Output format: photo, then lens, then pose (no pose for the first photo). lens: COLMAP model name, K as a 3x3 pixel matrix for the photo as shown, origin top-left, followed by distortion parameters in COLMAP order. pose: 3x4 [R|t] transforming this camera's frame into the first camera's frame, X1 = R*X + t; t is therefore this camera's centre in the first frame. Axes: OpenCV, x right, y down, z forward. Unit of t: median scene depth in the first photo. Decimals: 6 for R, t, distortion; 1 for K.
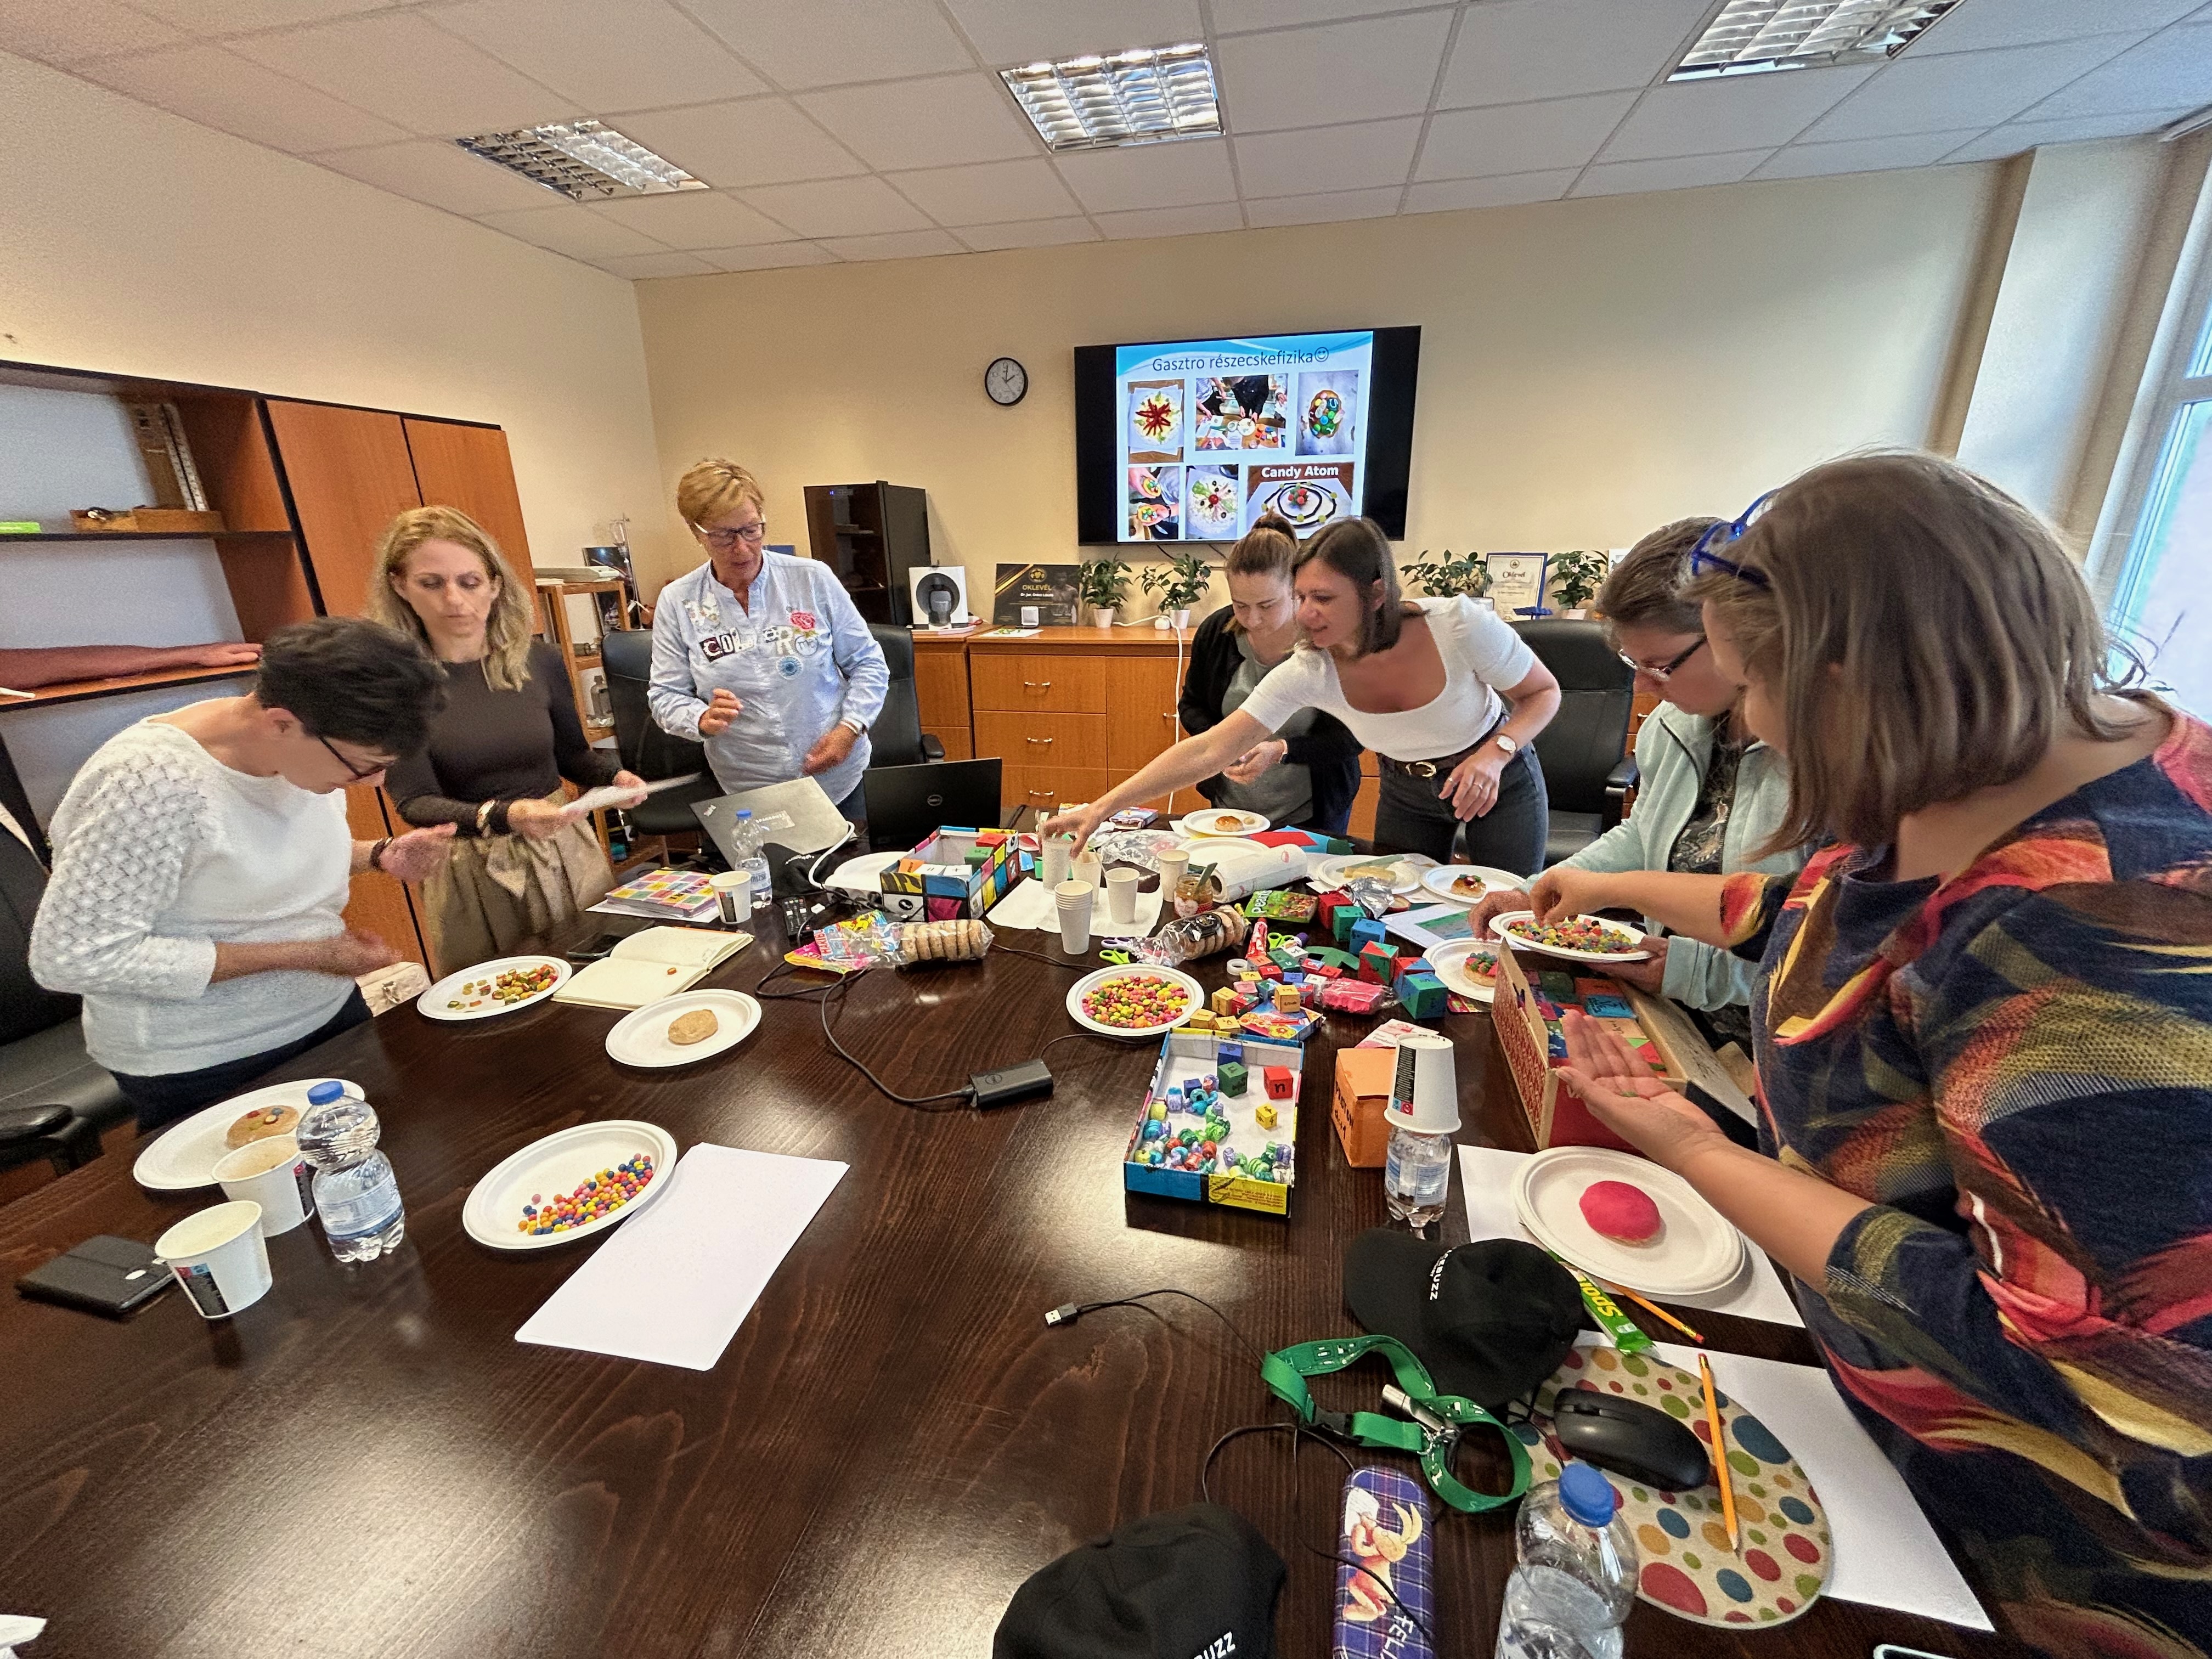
lens RADIAL K [[889.5, 0, 1098.7], [0, 889.5, 836.4], [0, 0, 1]] dist [-0.000125, -0.000332]
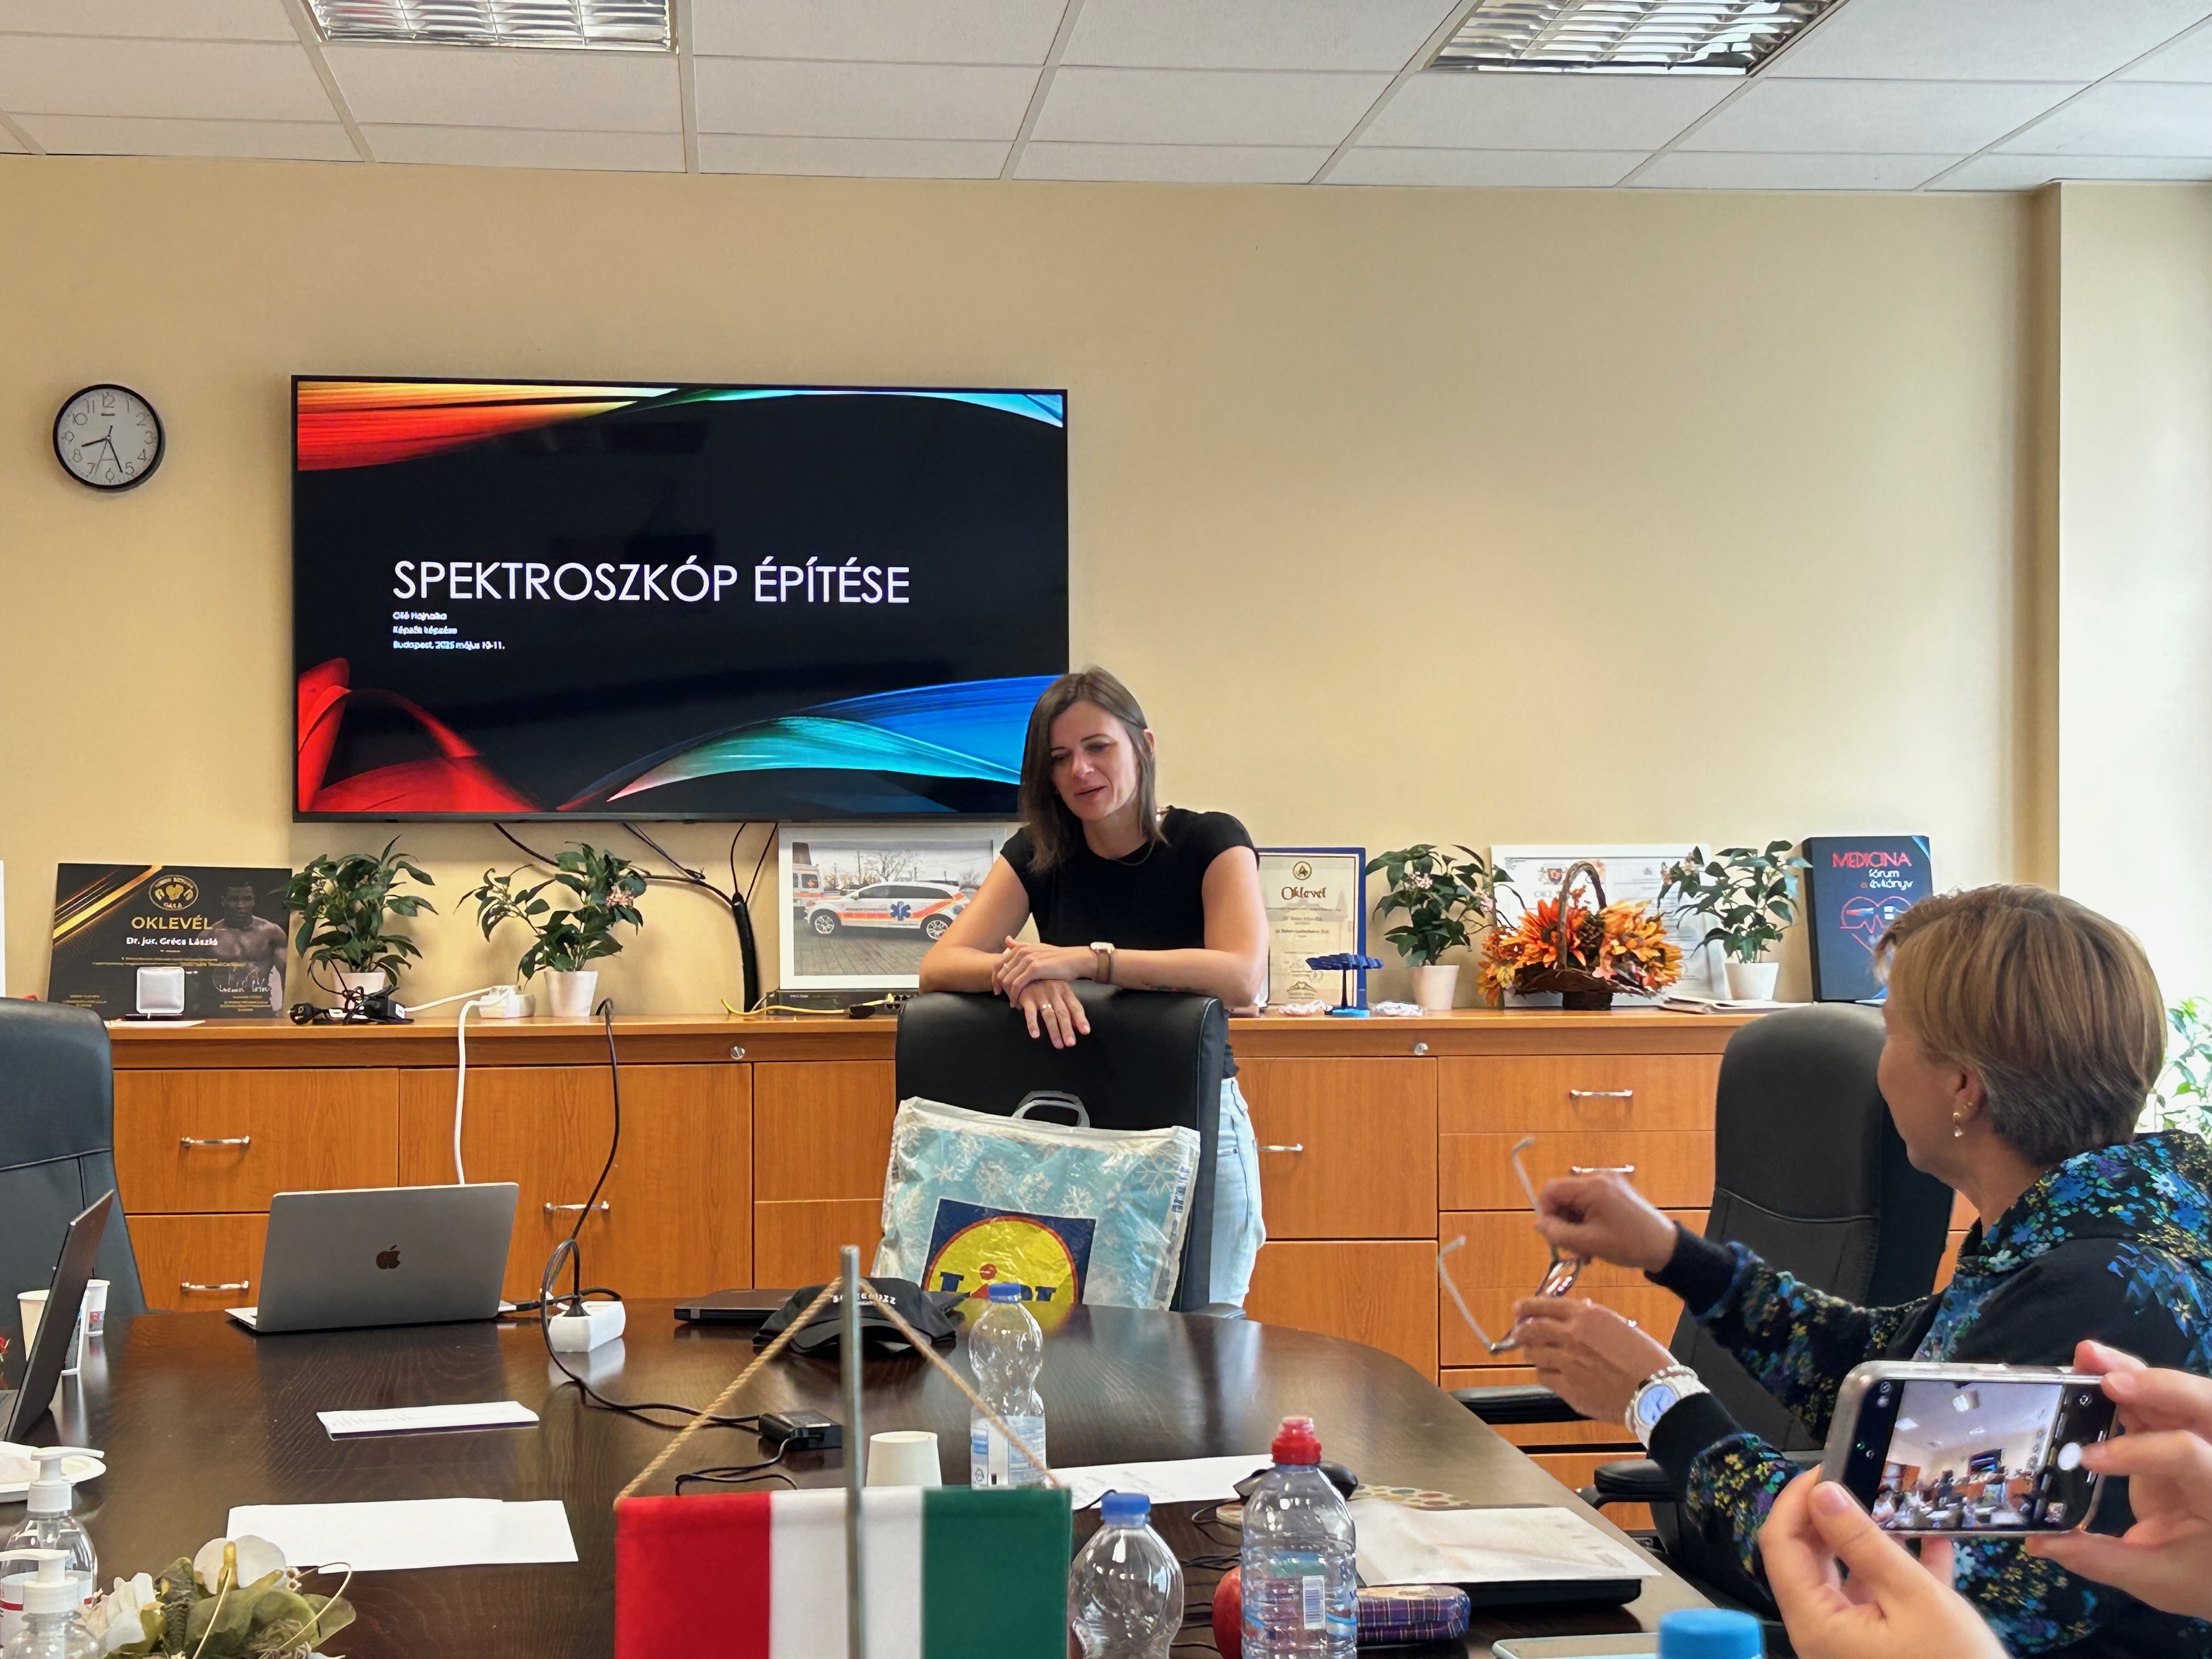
lens RADIAL K [[3537.9, 0, 1106.6], [0, 3537.9, 826.9], [0, 0, 1]] dist [-0.060283, 0.000000]
pose [[0.942953, 0.011354, 0.332732, -0.222717], [0.091959, 0.951655, -0.293081, 0.187770], [-0.319974, 0.306960, 0.896322, -0.579956]]
